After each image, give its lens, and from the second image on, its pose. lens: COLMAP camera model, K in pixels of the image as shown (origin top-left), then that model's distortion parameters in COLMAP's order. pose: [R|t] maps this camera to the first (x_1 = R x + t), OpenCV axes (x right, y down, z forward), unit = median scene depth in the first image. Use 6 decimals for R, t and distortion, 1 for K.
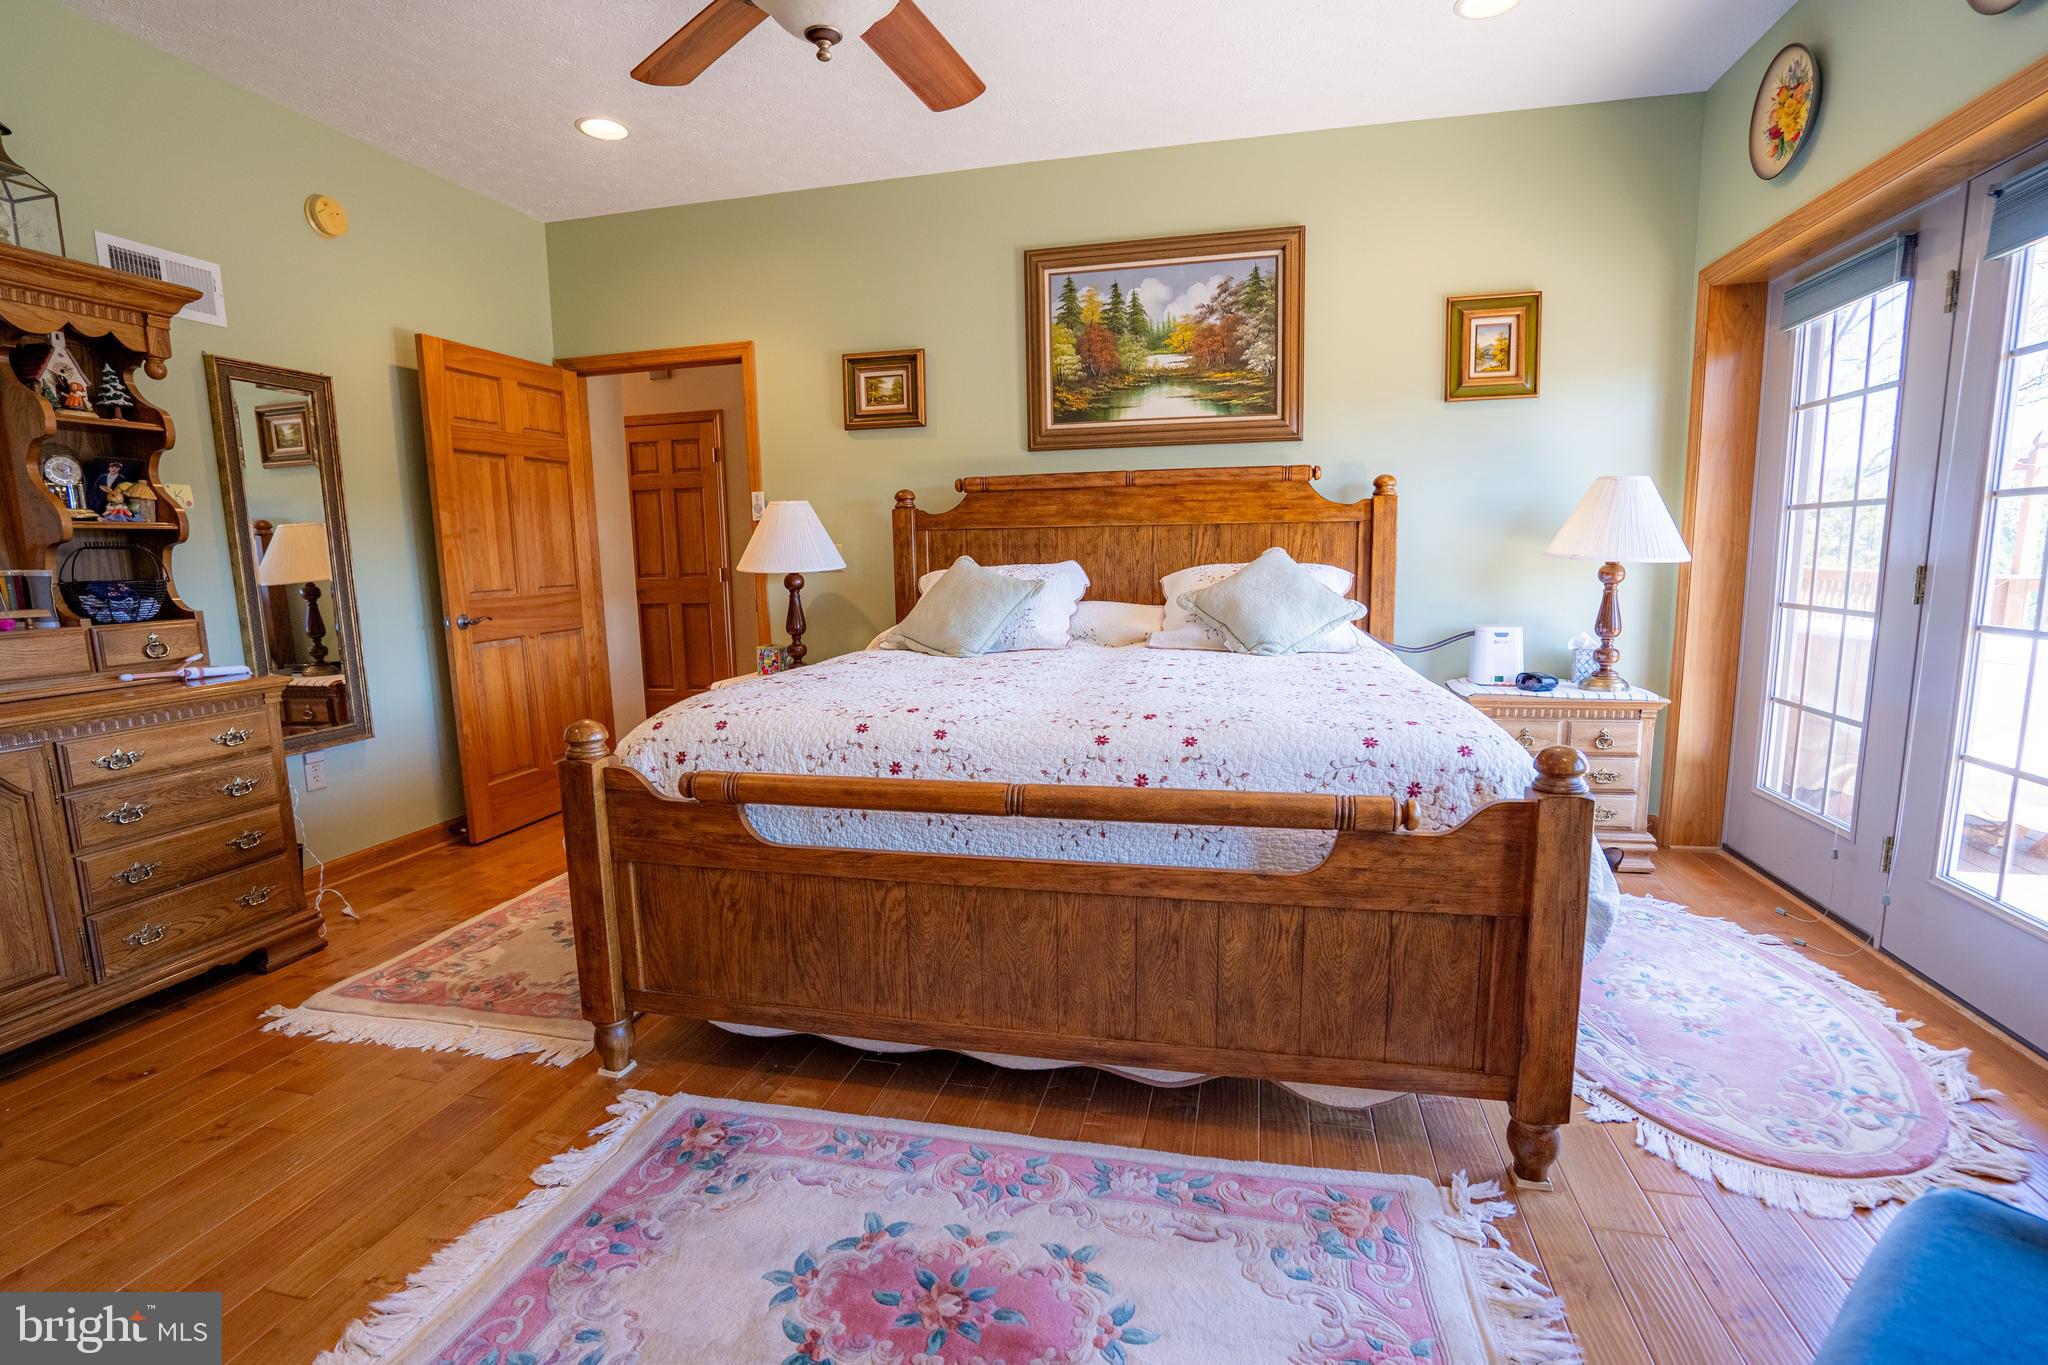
lens RADIAL K [[939.2, 0, 1007.9], [0, 939.2, 686.8], [0, 0, 1]] dist [-0.038648, 0.009757]
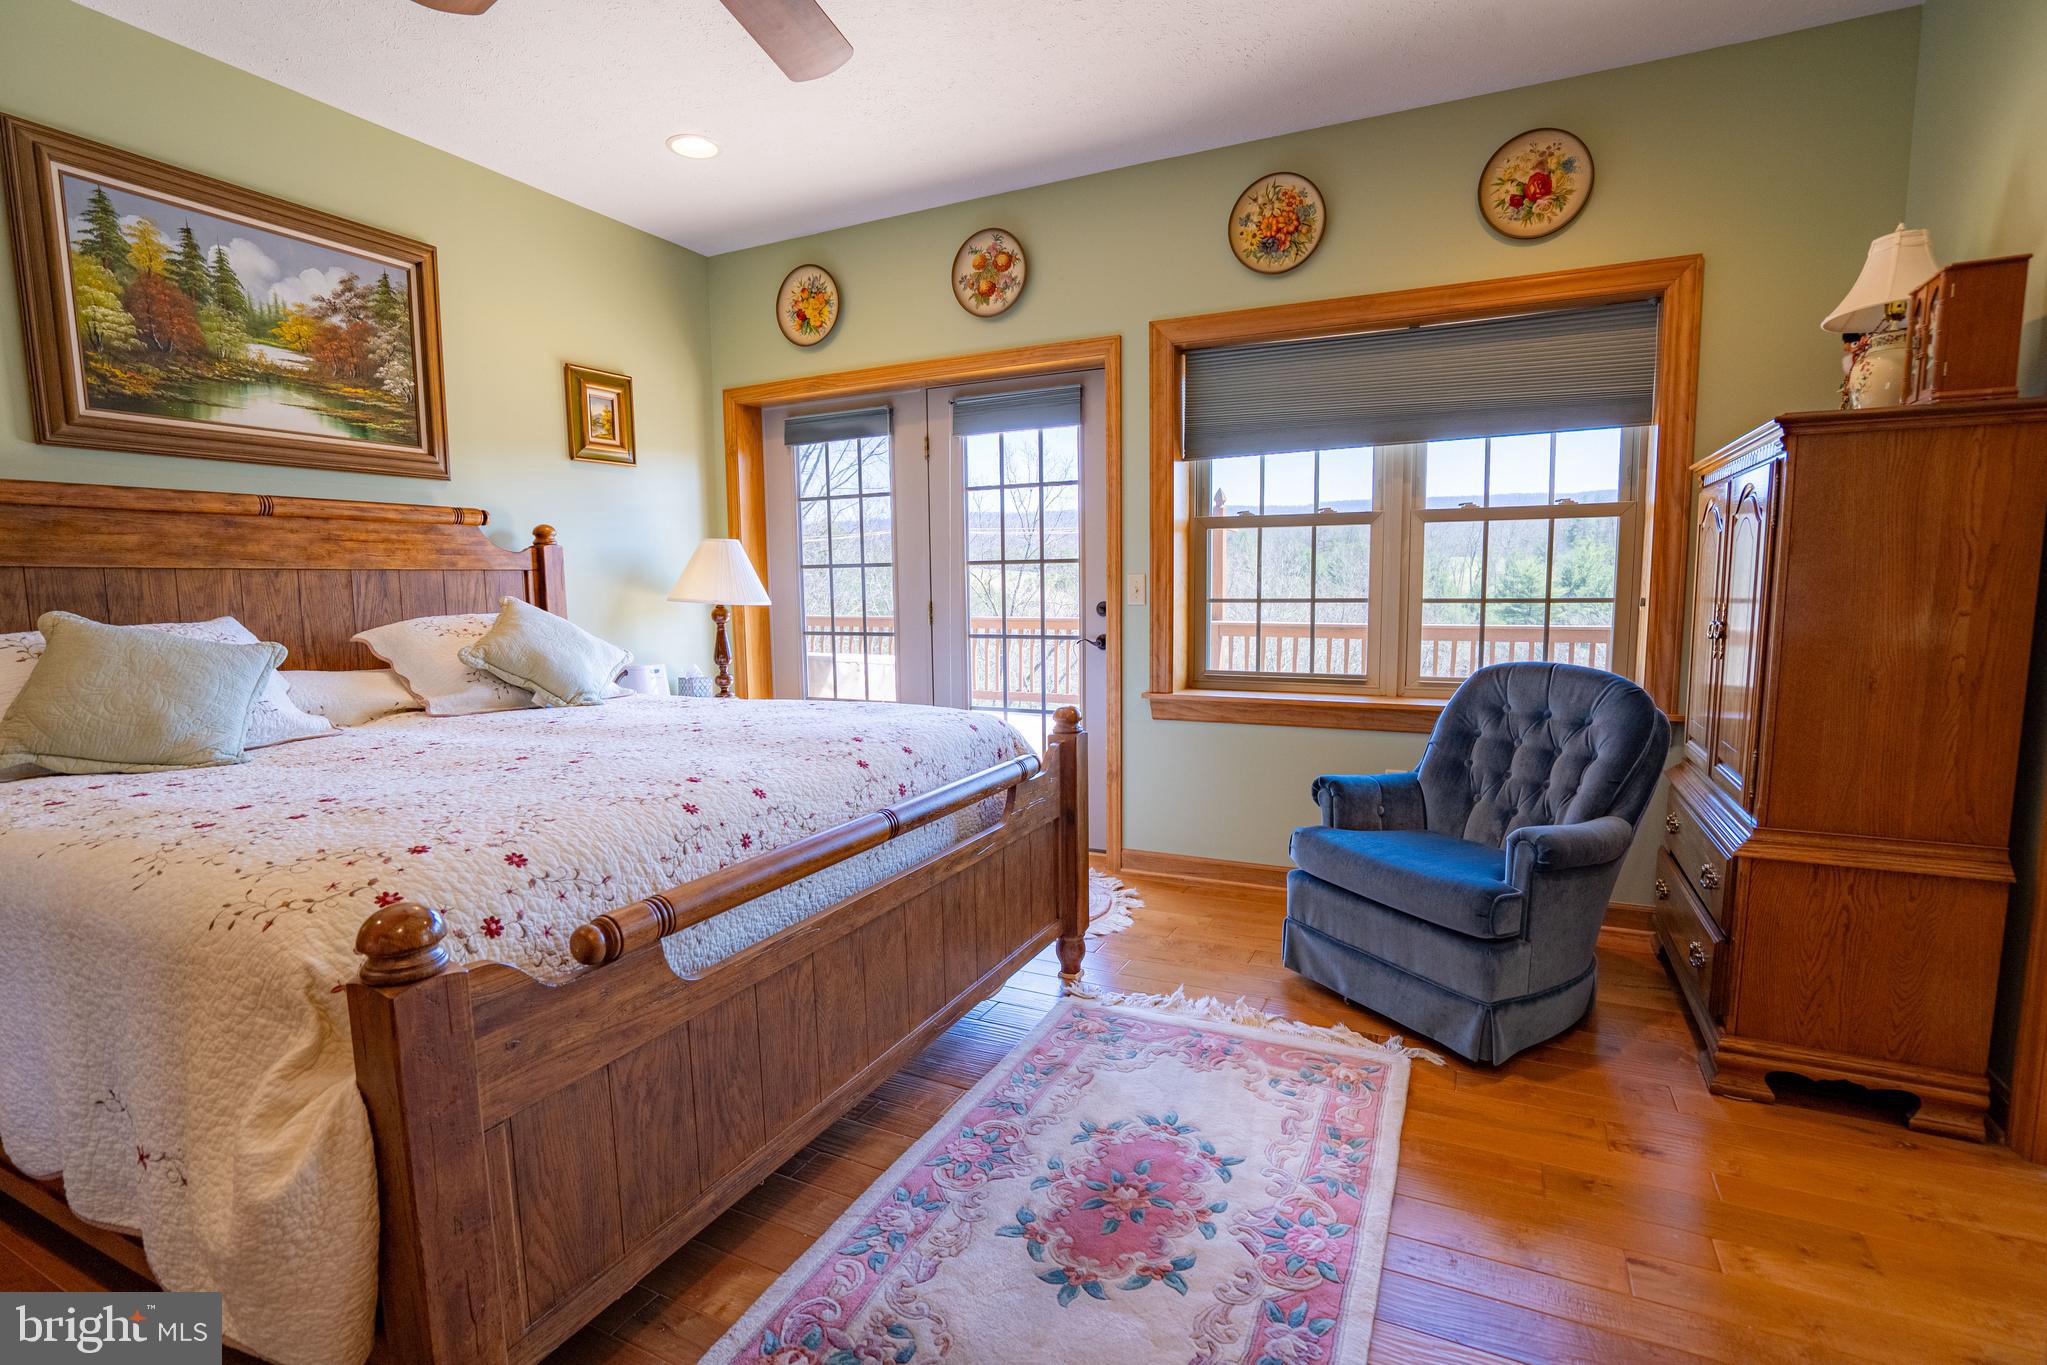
lens RADIAL K [[938.7, 0, 1015.9], [0, 938.7, 697.8], [0, 0, 1]] dist [-0.038648, 0.009757]
pose [[0.240520, -0.101056, 0.965369, -0.446183], [0.150055, 0.986480, 0.065880, -0.031482], [-0.958975, 0.129013, 0.252432, 0.270844]]
